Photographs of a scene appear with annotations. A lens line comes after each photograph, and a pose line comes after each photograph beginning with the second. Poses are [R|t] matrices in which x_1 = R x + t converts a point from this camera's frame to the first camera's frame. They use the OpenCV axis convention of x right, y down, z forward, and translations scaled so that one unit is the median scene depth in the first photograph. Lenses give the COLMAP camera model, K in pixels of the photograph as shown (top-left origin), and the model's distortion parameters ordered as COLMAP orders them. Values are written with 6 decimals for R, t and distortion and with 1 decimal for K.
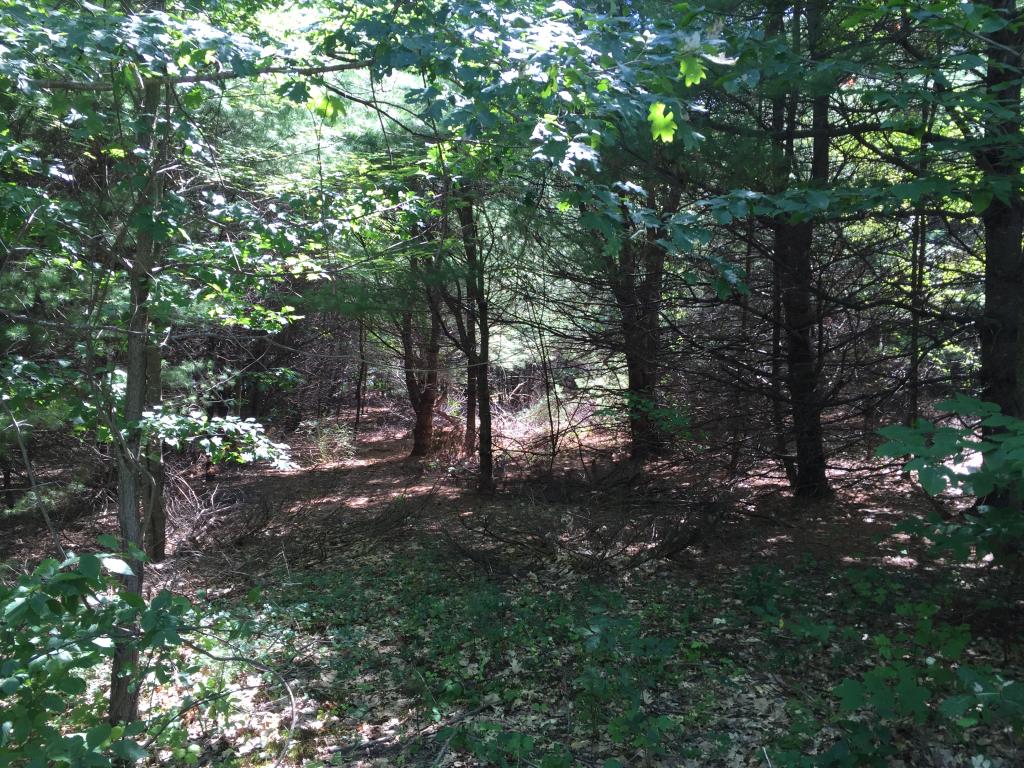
lens RADIAL K [[861.5, 0, 512.0], [0, 861.5, 384.0], [0, 0, 1]] dist [0.095348, -0.122696]
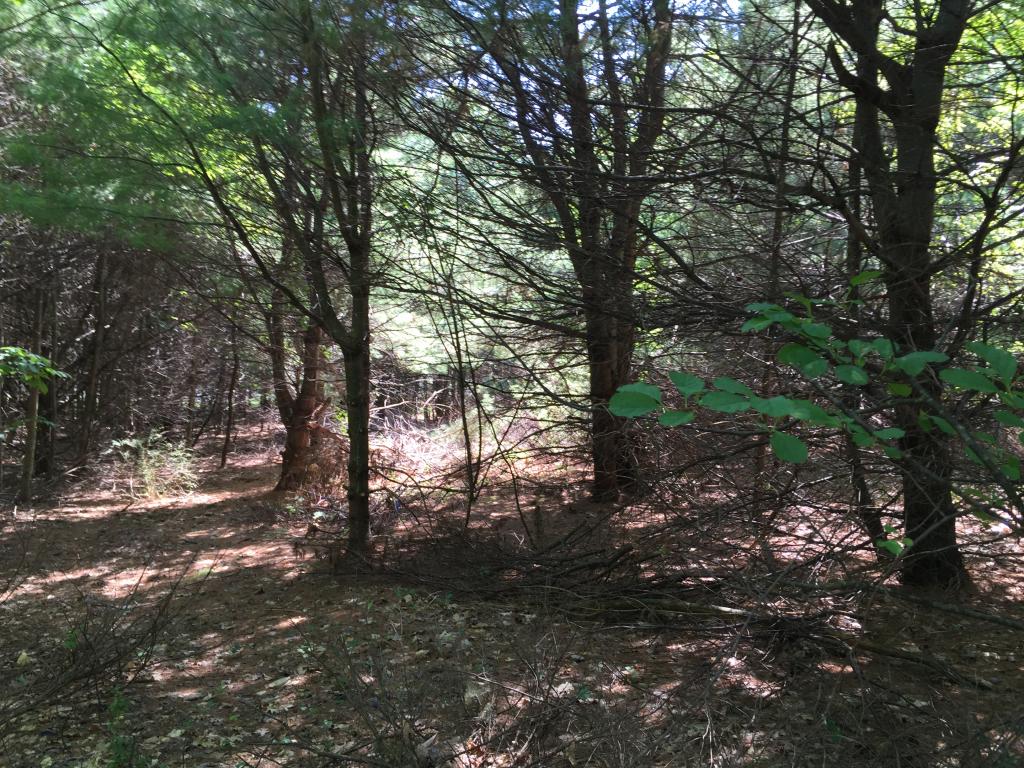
lens RADIAL K [[864.4, 0, 512.0], [0, 864.4, 384.0], [0, 0, 1]] dist [-0.004484, -0.001856]
pose [[0.997440, 0.012077, 0.070485, 0.032508], [-0.010516, 0.999692, -0.022472, 0.014209], [-0.070735, 0.021673, 0.997260, 0.376223]]
